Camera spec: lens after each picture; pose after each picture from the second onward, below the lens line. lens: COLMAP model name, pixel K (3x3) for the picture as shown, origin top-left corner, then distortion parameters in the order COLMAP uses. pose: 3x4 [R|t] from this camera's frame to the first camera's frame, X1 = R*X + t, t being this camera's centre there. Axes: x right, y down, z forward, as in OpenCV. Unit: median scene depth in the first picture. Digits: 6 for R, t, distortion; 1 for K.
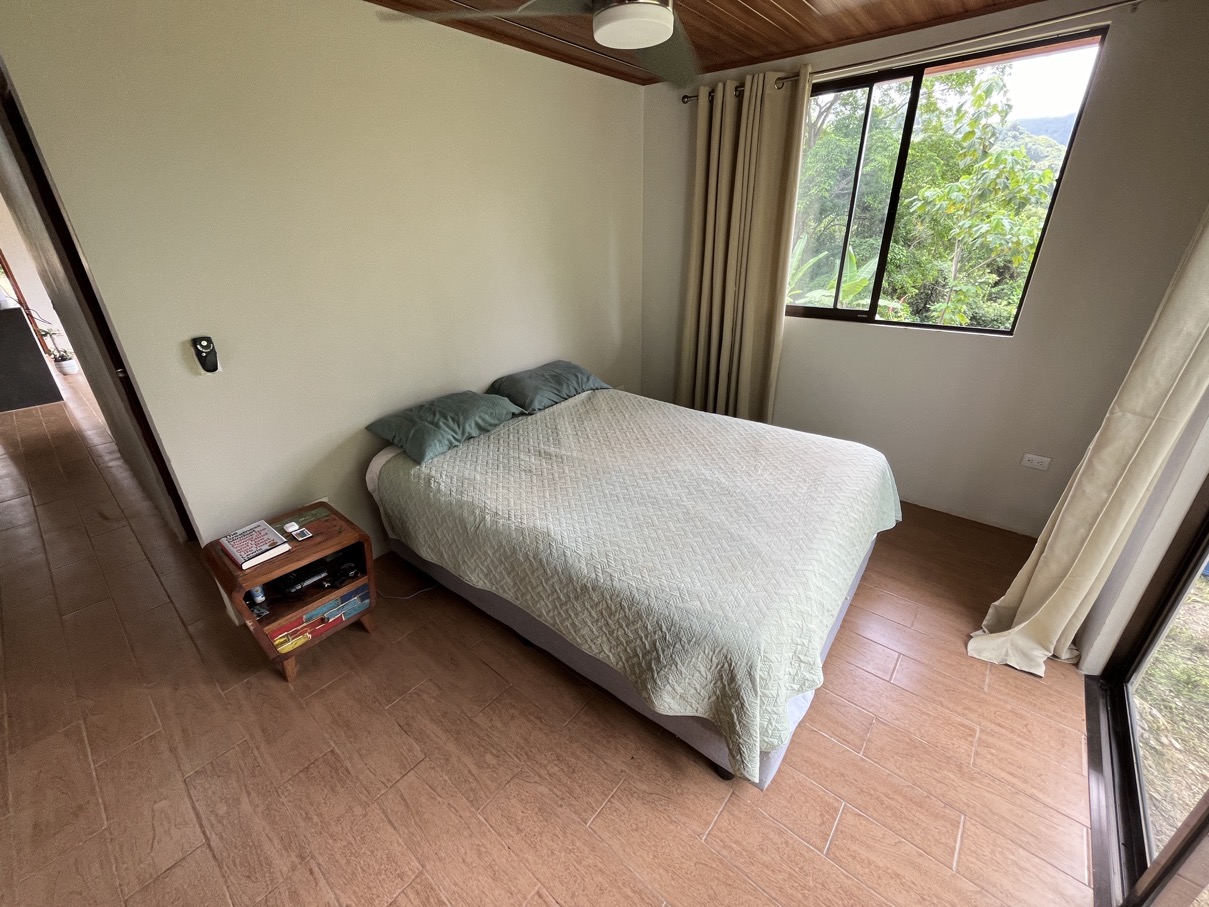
lens RADIAL K [[491.9, 0, 606.2], [0, 491.9, 452.5], [0, 0, 1]] dist [-0.001221, -0.000211]
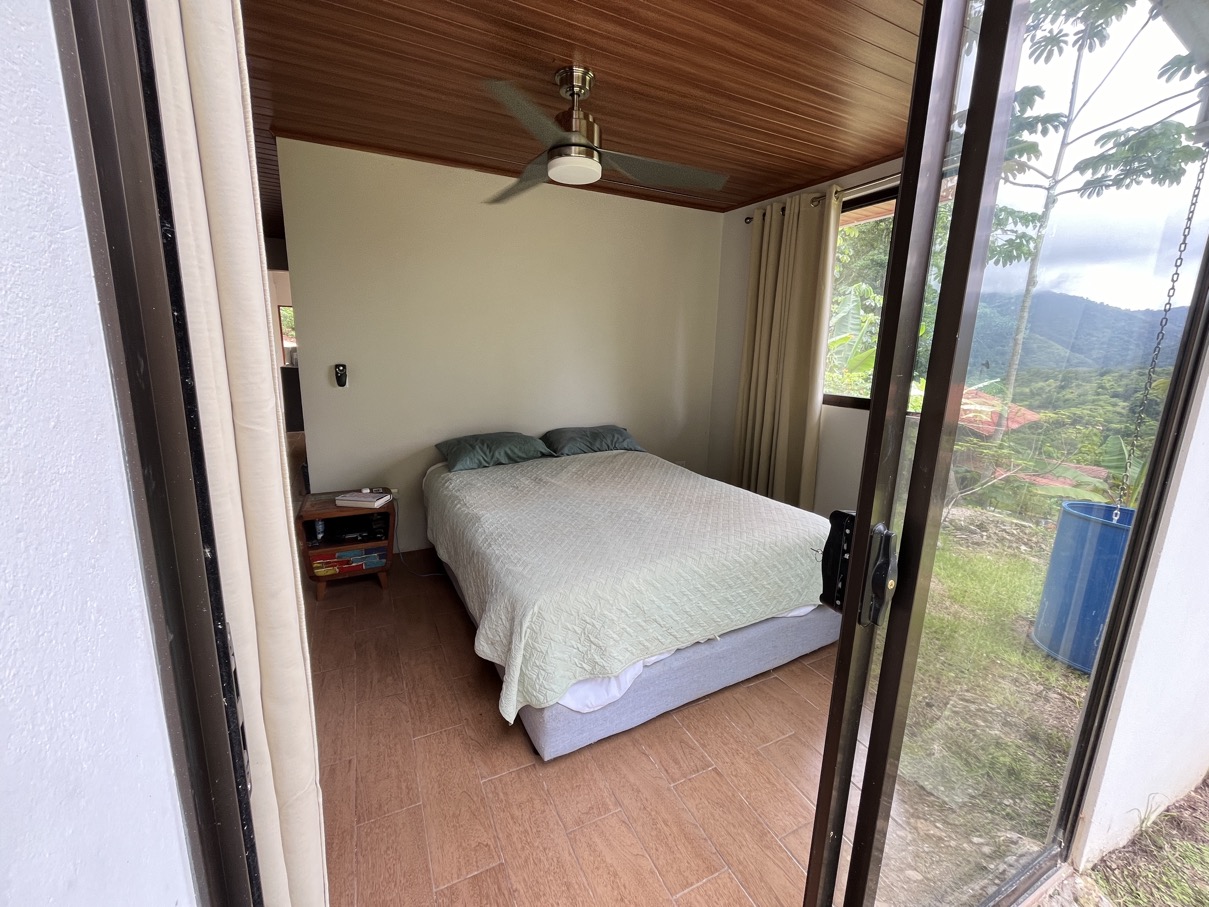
lens RADIAL K [[491.9, 0, 601.5], [0, 491.9, 447.2], [0, 0, 1]] dist [-0.001221, -0.000211]
pose [[0.916646, 0.118912, -0.381603, 0.455046], [-0.200812, 0.962490, -0.182446, 0.111477], [0.345594, 0.243869, 0.906142, -0.072990]]
